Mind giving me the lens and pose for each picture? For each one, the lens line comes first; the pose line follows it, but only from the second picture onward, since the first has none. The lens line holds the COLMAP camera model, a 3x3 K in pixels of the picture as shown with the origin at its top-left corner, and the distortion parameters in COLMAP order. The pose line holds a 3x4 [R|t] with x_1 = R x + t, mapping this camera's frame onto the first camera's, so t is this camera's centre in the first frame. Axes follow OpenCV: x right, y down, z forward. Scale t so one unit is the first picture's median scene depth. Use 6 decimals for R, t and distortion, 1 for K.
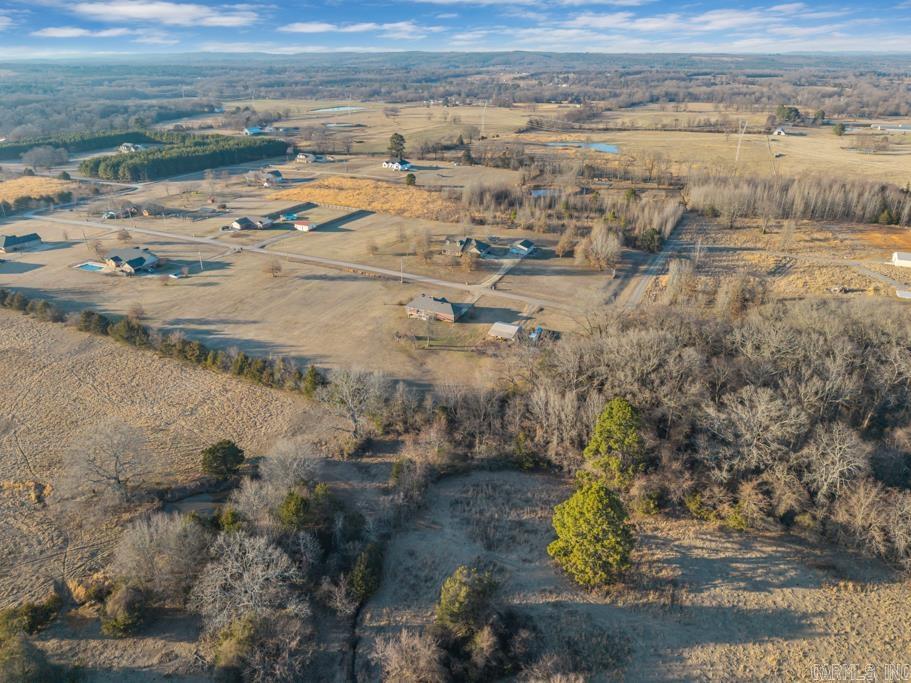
lens RADIAL K [[613.0, 0, 455.5], [0, 613.0, 341.5], [0, 0, 1]] dist [0.022604, -0.021162]
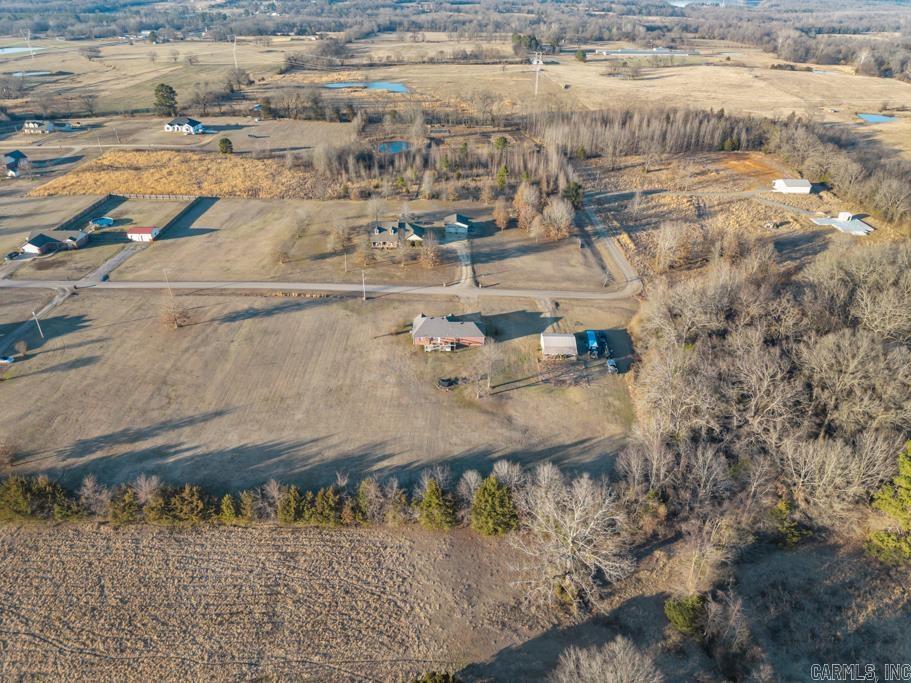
lens RADIAL K [[613.0, 0, 455.5], [0, 613.0, 341.5], [0, 0, 1]] dist [0.022604, -0.021162]
pose [[0.896515, -0.216870, 0.386300, -0.226022], [0.178989, 0.974962, 0.131954, -0.097924], [-0.405245, -0.049155, 0.912886, 0.209063]]
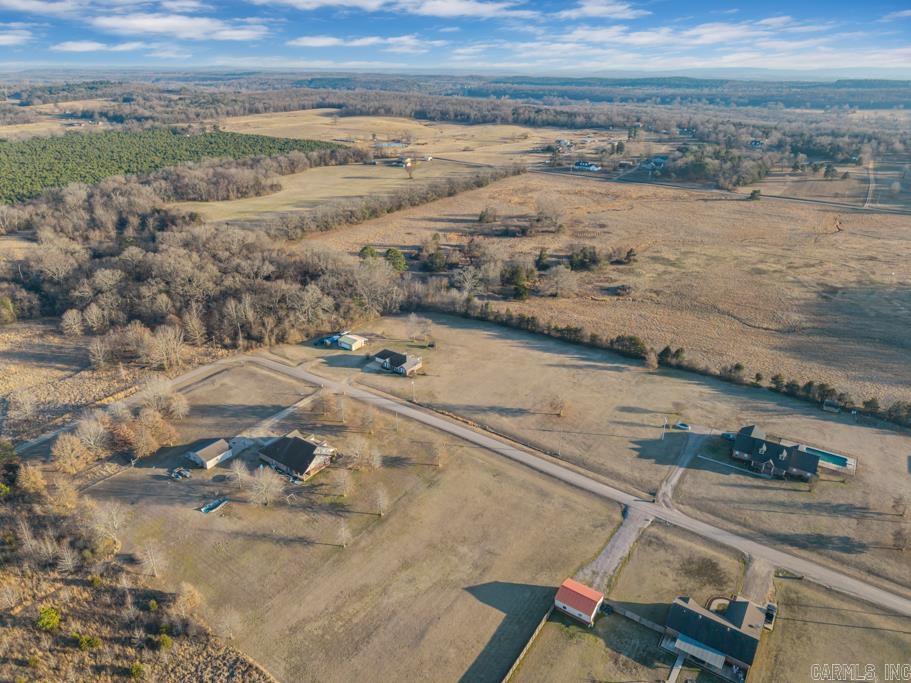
lens RADIAL K [[613.0, 0, 455.5], [0, 613.0, 341.5], [0, 0, 1]] dist [0.022604, -0.021162]
pose [[-0.986274, -0.072088, 0.148549, -0.213646], [0.065507, 0.654999, 0.752785, -0.635967], [-0.151566, 0.752183, -0.641286, 1.165379]]
